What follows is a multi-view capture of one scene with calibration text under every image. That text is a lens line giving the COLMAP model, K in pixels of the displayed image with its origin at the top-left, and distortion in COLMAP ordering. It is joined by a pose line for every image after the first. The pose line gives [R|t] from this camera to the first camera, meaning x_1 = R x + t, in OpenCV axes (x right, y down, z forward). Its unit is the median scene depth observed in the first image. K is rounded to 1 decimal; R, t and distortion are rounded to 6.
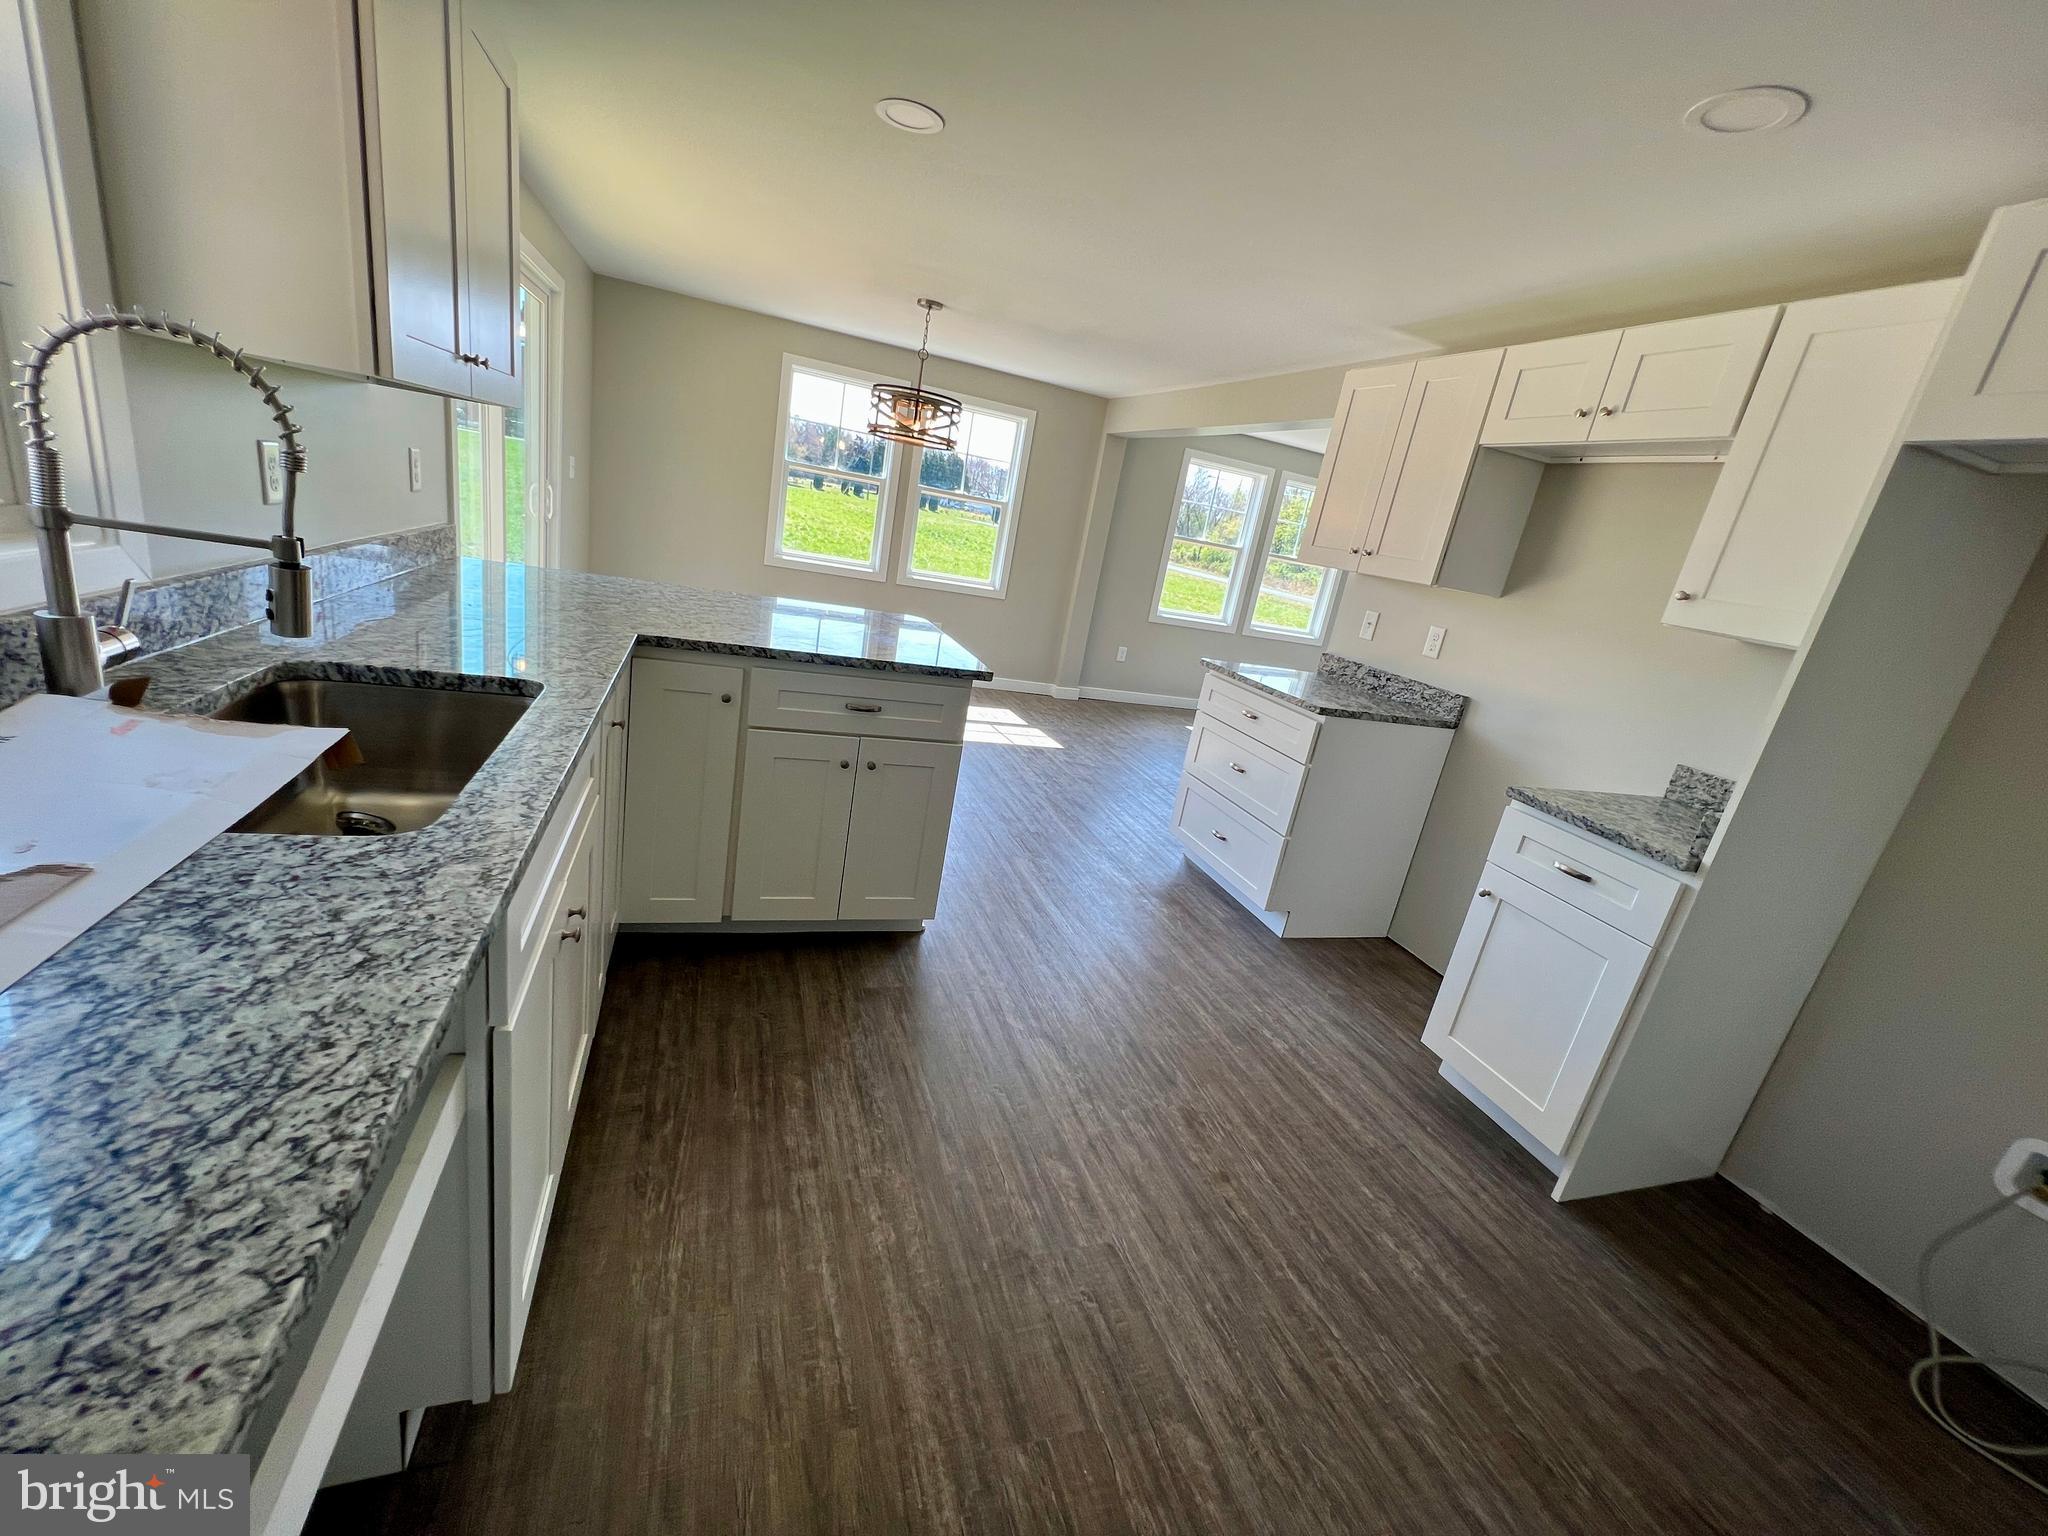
lens RADIAL K [[816.7, 0, 1017.4], [0, 816.7, 763.3], [0, 0, 1]] dist [-0.006127, 0.000675]
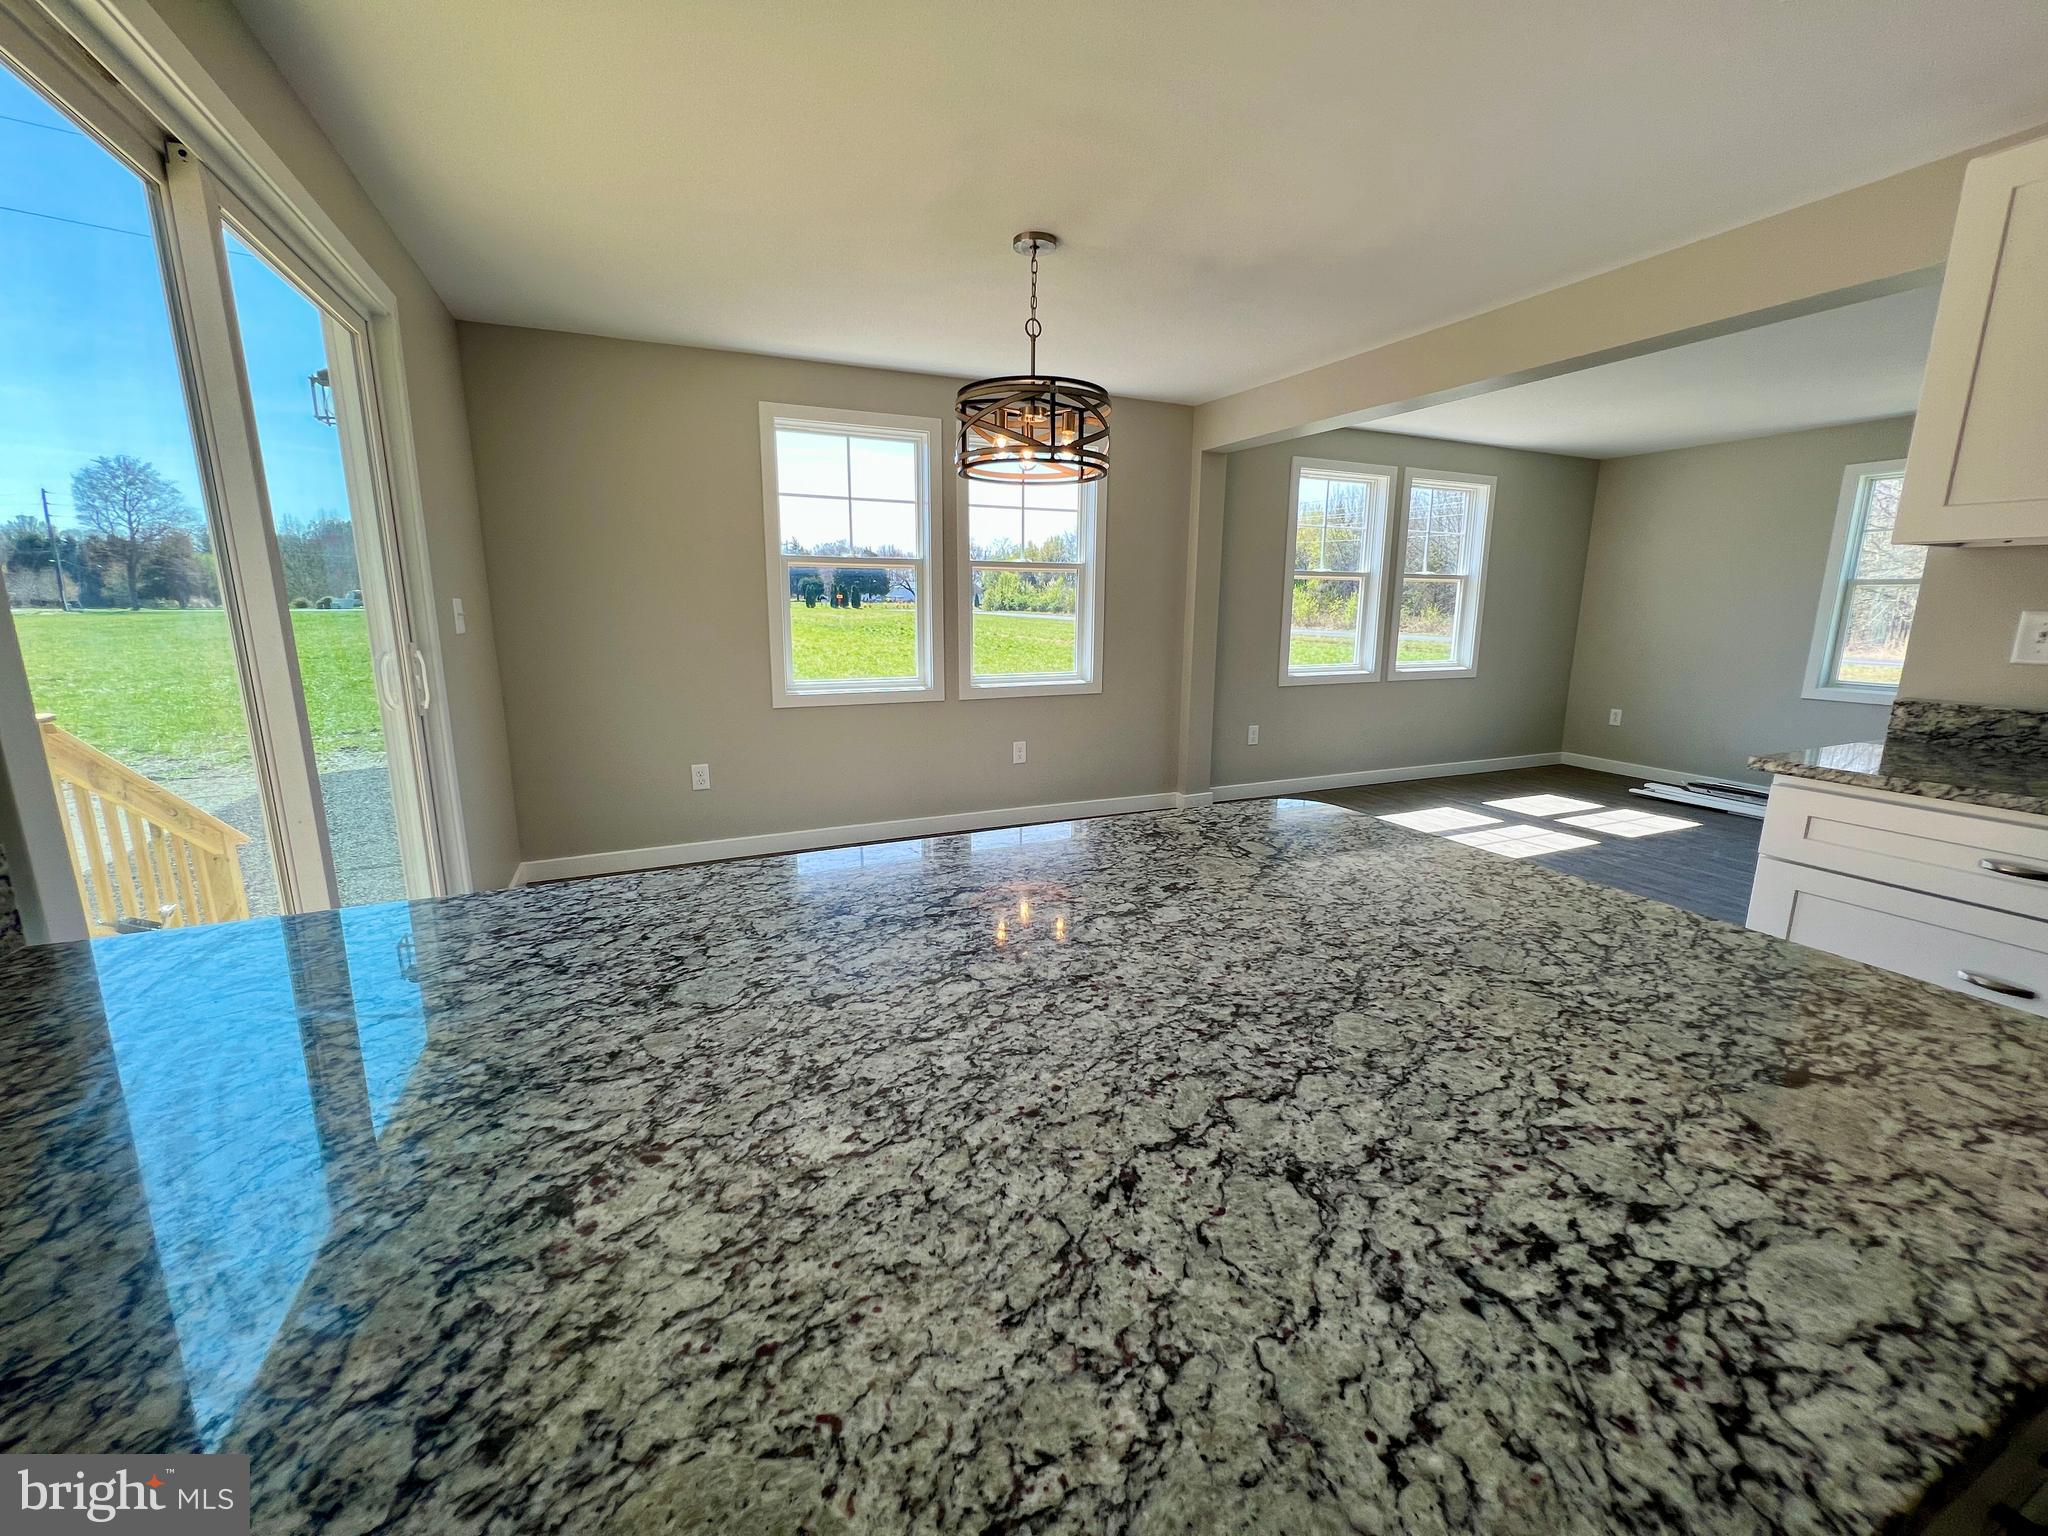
lens RADIAL K [[816.7, 0, 1017.4], [0, 816.7, 763.3], [0, 0, 1]] dist [-0.006127, 0.000675]
pose [[0.979563, -0.188695, 0.069649, -0.156286], [0.194322, 0.977202, -0.085529, -0.096110], [-0.051922, 0.097316, 0.993898, 0.300614]]
